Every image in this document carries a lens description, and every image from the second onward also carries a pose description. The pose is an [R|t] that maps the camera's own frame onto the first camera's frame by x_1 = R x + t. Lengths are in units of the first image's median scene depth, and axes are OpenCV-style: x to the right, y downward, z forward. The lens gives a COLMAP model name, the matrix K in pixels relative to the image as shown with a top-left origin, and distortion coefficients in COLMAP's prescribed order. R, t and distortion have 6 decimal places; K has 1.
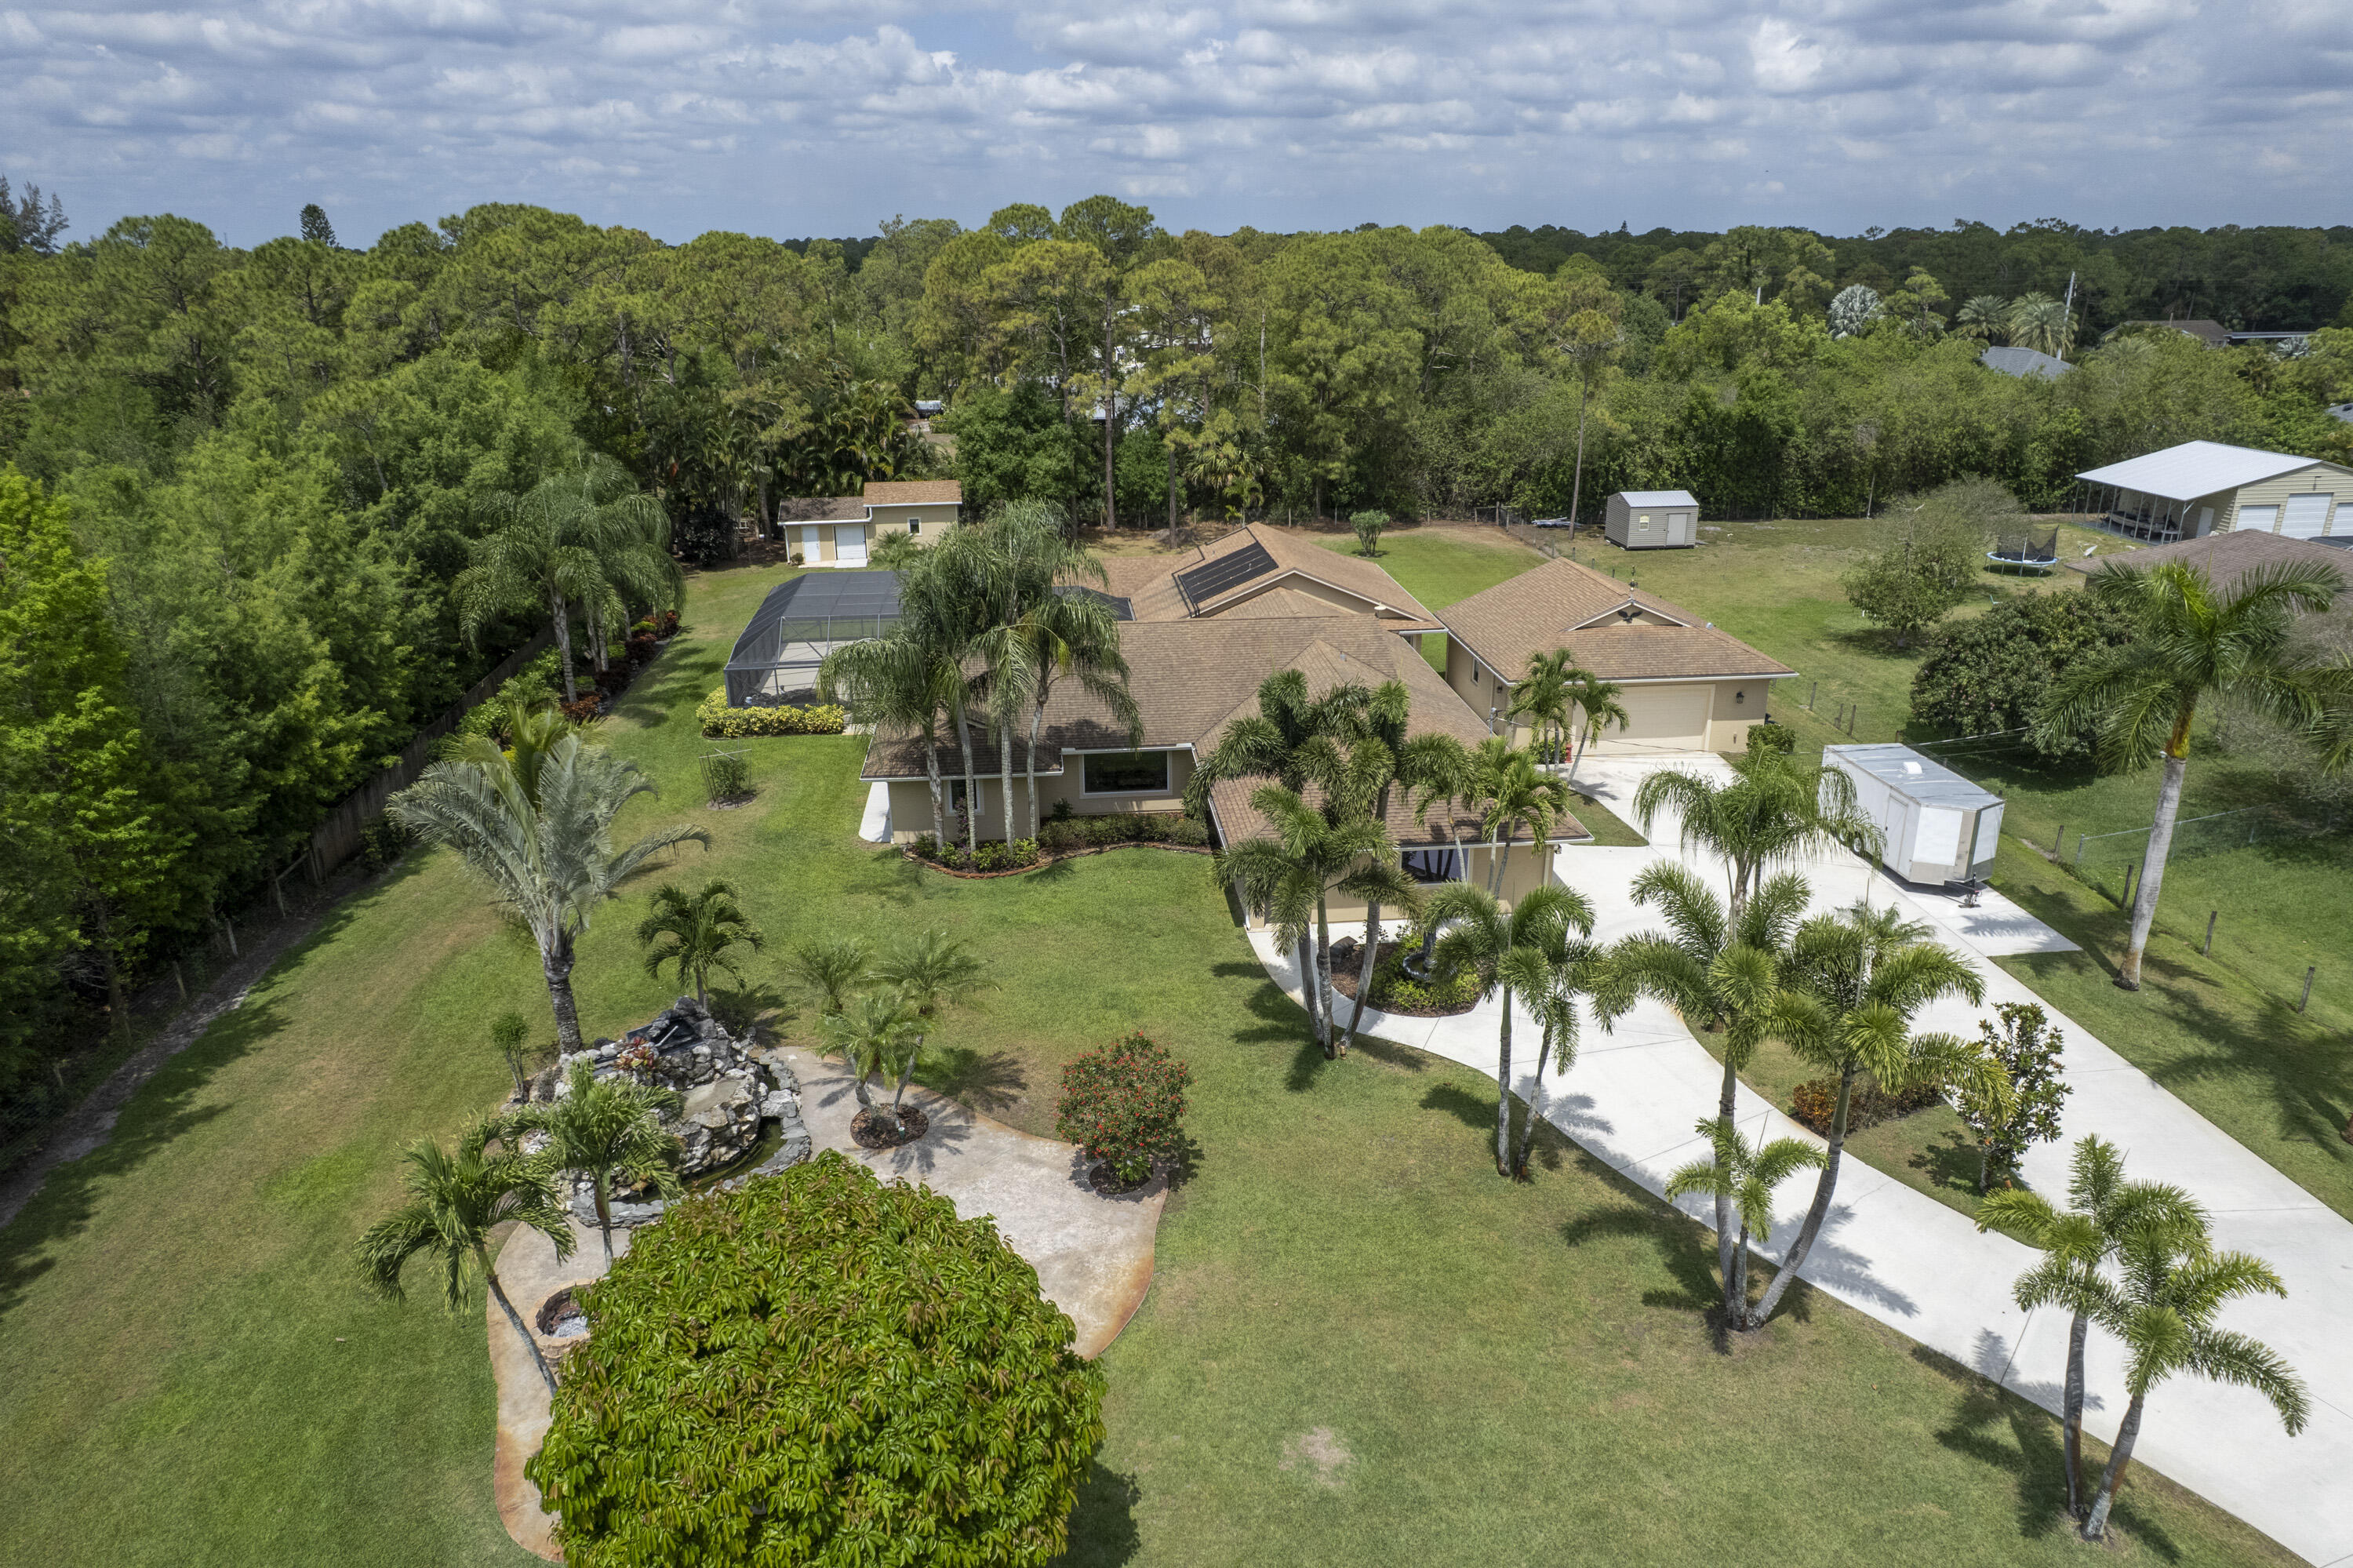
lens RADIAL K [[1516.0, 0, 1186.2], [0, 1516.0, 799.4], [0, 0, 1]] dist [-0.069363, 0.052215]
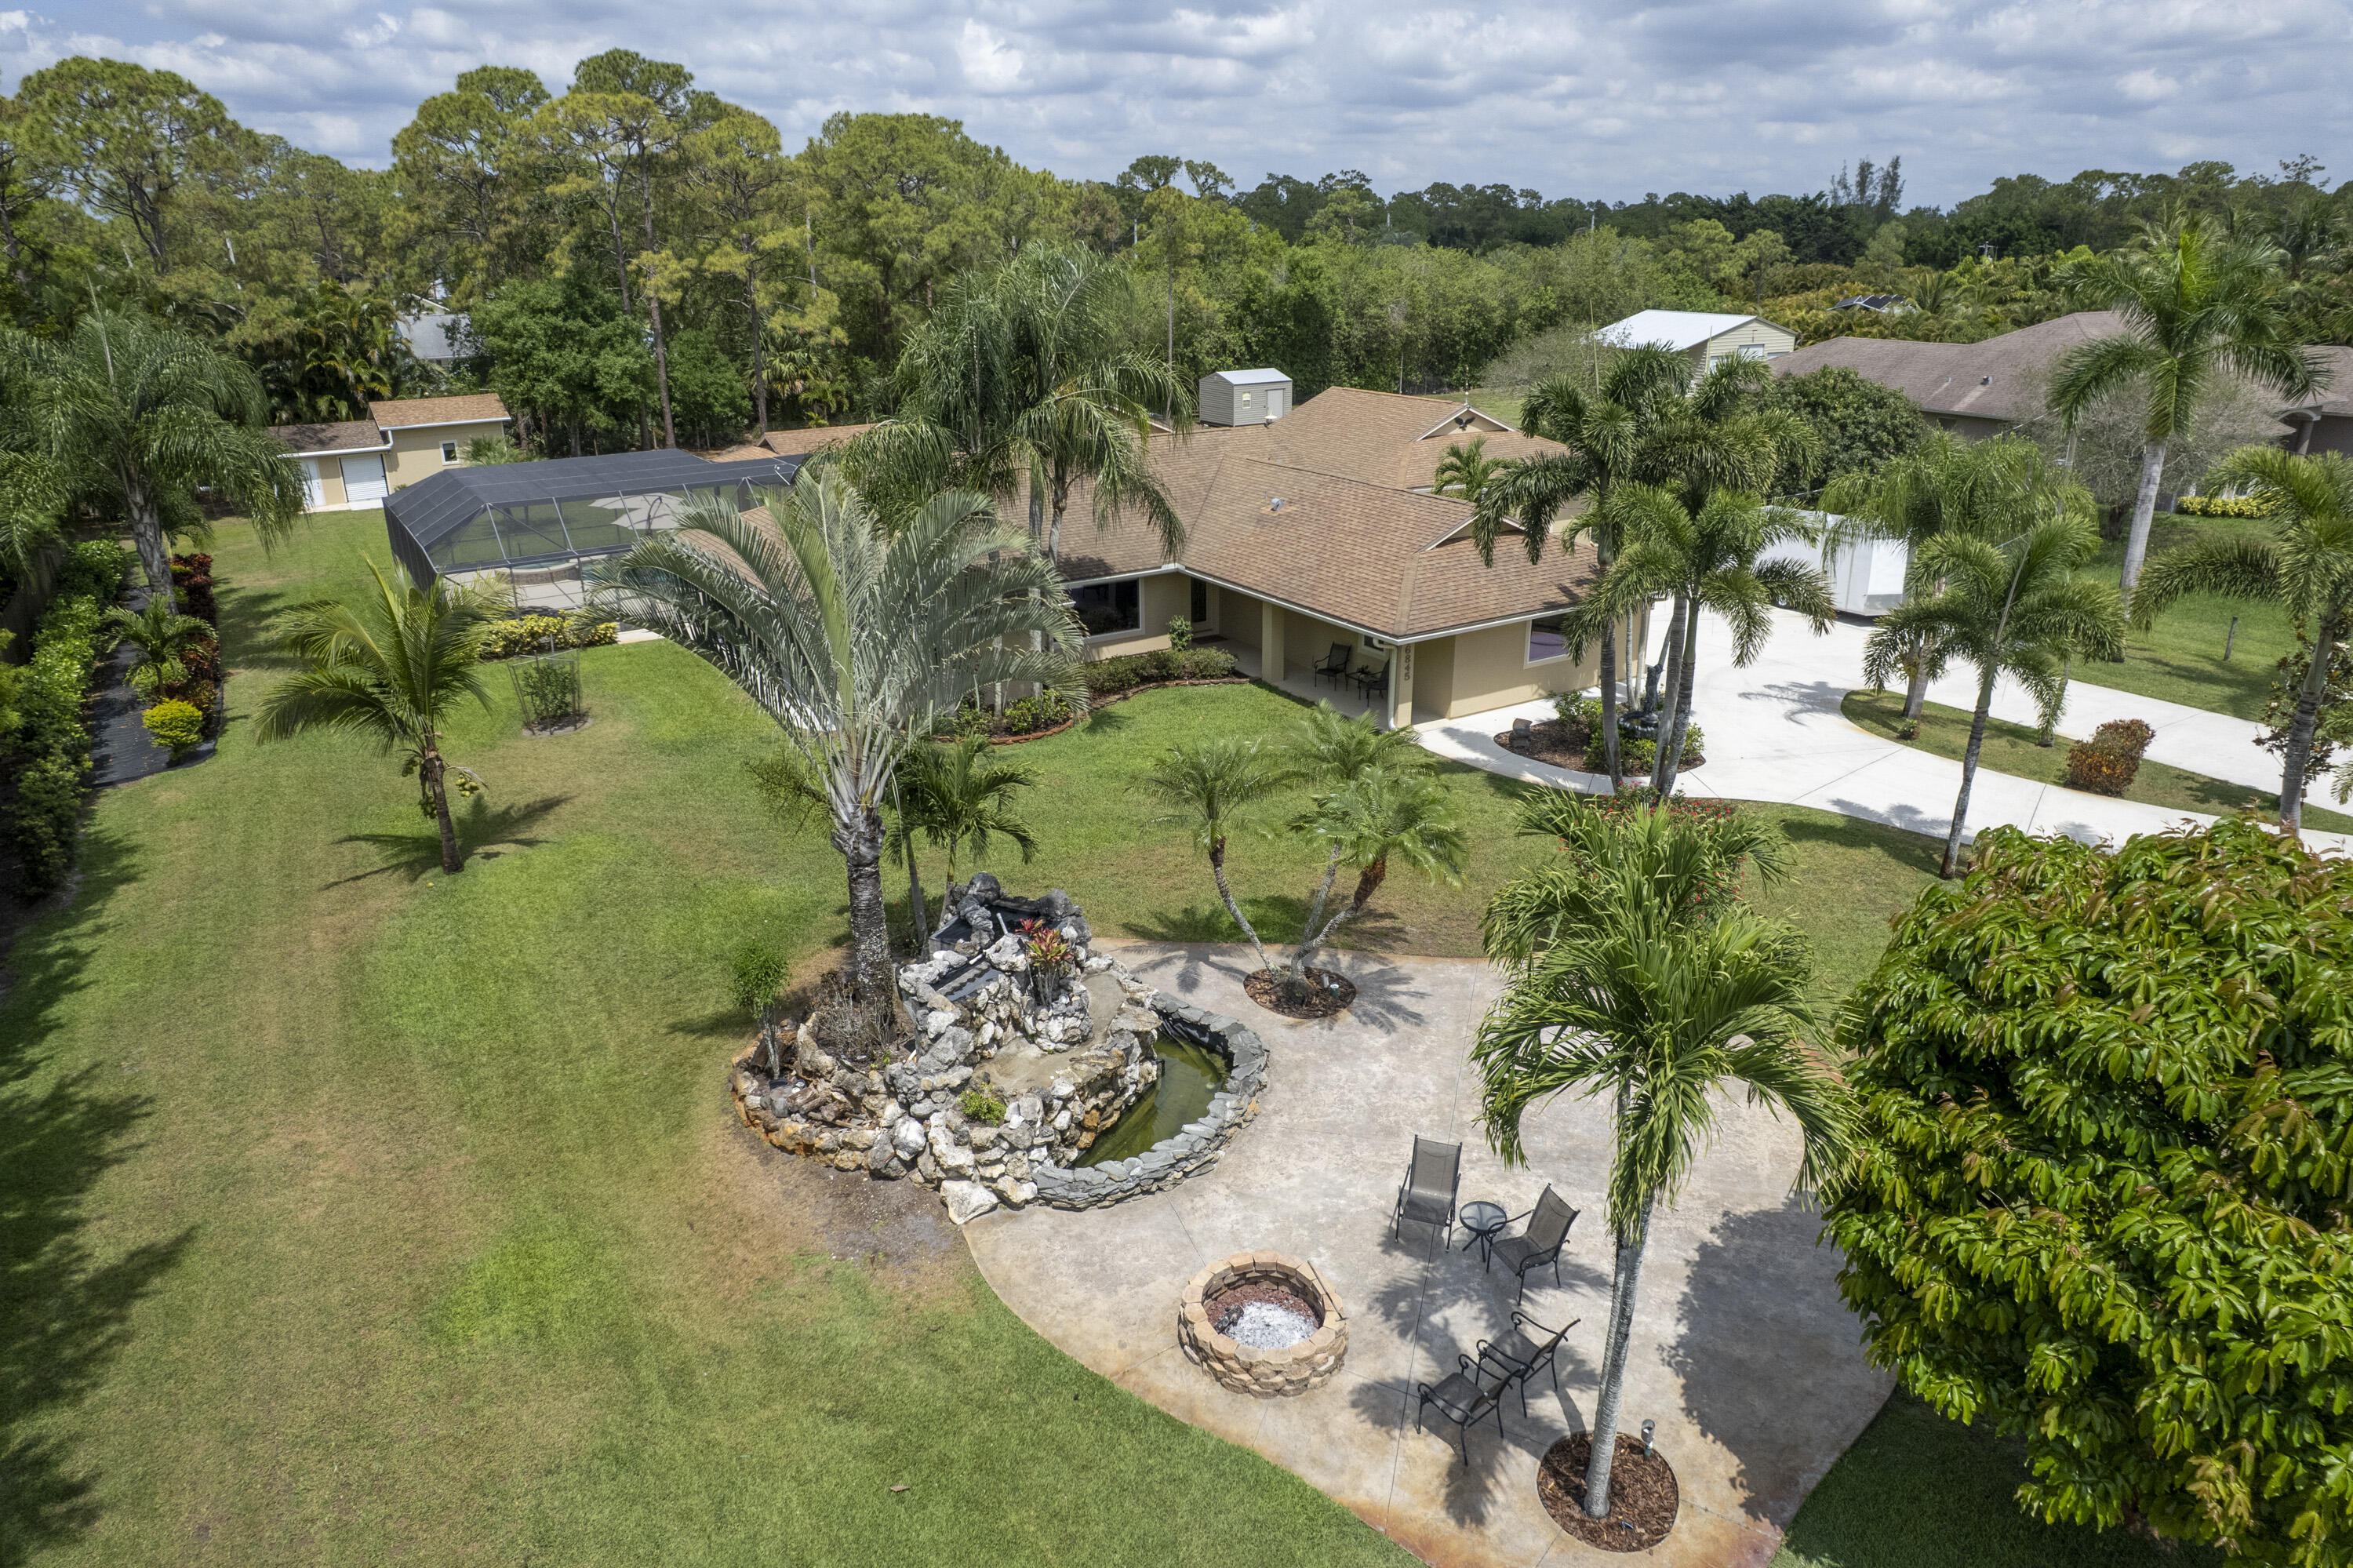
lens RADIAL K [[1516.0, 0, 1187.6], [0, 1516.0, 781.4], [0, 0, 1]] dist [-0.069363, 0.052215]
pose [[0.891742, -0.155538, 0.424975, -0.190817], [0.159930, 0.986797, 0.025575, 0.032080], [-0.423342, 0.045160, 0.904844, 0.128838]]
